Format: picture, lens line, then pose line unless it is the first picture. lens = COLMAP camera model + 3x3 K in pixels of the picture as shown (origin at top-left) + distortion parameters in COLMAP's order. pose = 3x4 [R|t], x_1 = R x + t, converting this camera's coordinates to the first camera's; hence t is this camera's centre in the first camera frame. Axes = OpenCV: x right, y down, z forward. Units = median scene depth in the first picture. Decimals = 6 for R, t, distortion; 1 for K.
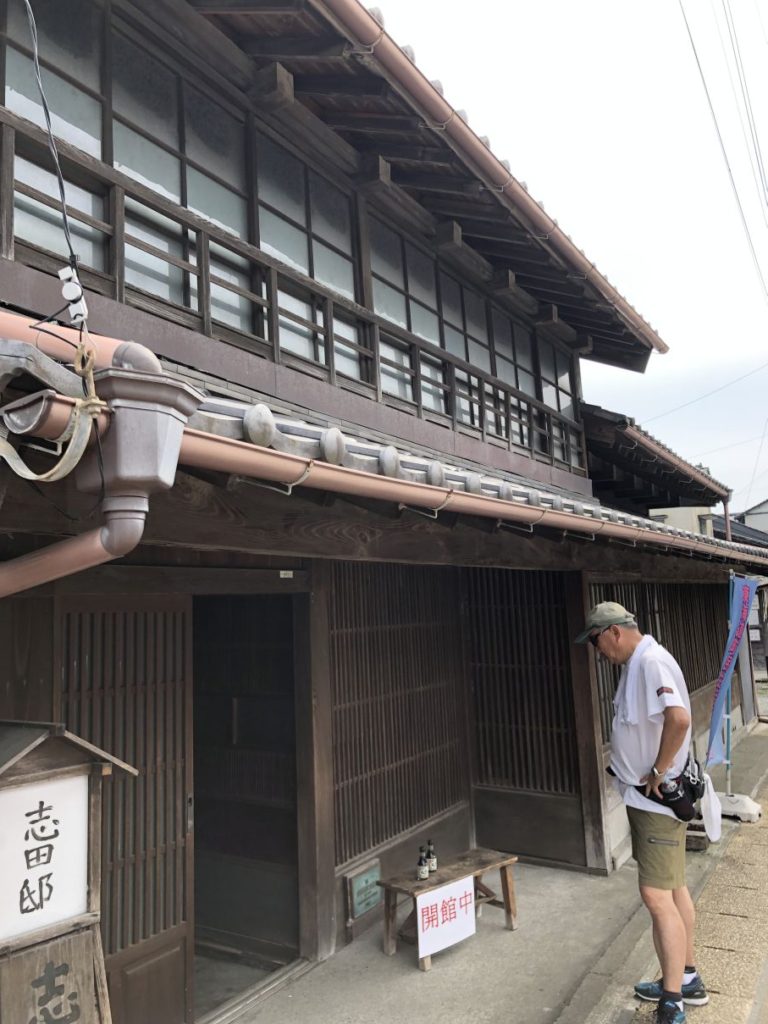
lens RADIAL K [[837.8, 0, 382.8], [0, 837.8, 509.3], [0, 0, 1]] dist [0.034890, -0.018293]
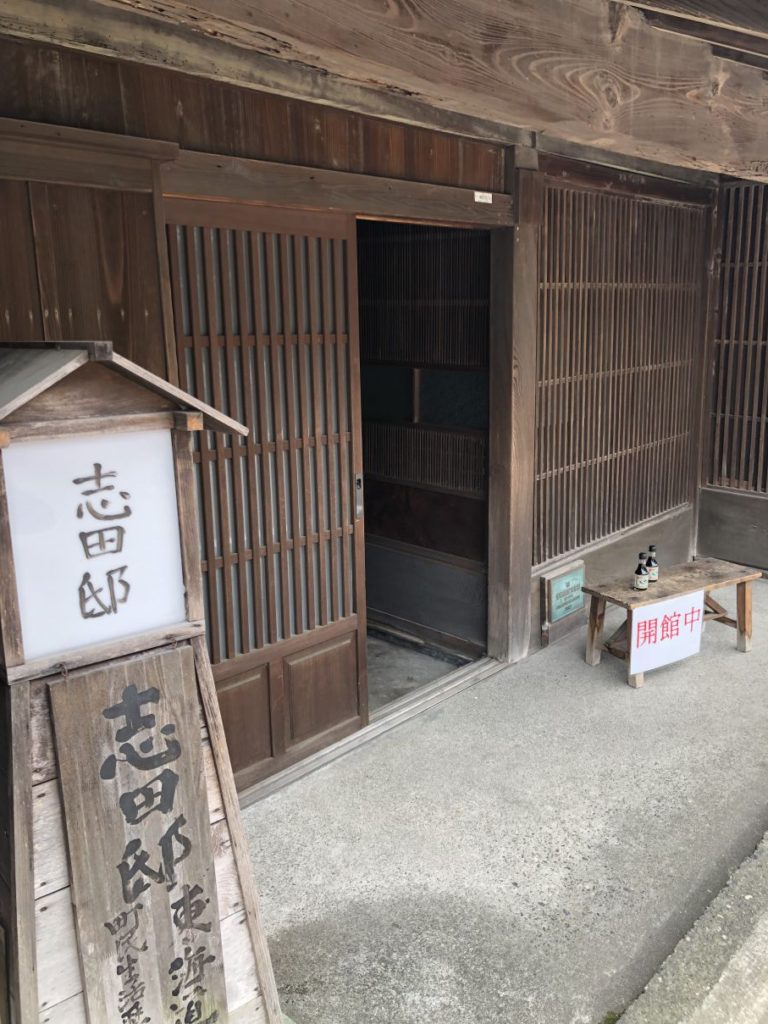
lens RADIAL K [[837.8, 0, 381.5], [0, 837.8, 509.6], [0, 0, 1]] dist [0.034890, -0.018293]
pose [[0.974192, 0.063996, -0.216460, -0.029921], [0.015208, 0.938179, 0.345815, 0.090778], [0.225209, -0.340182, 0.912993, 0.255648]]
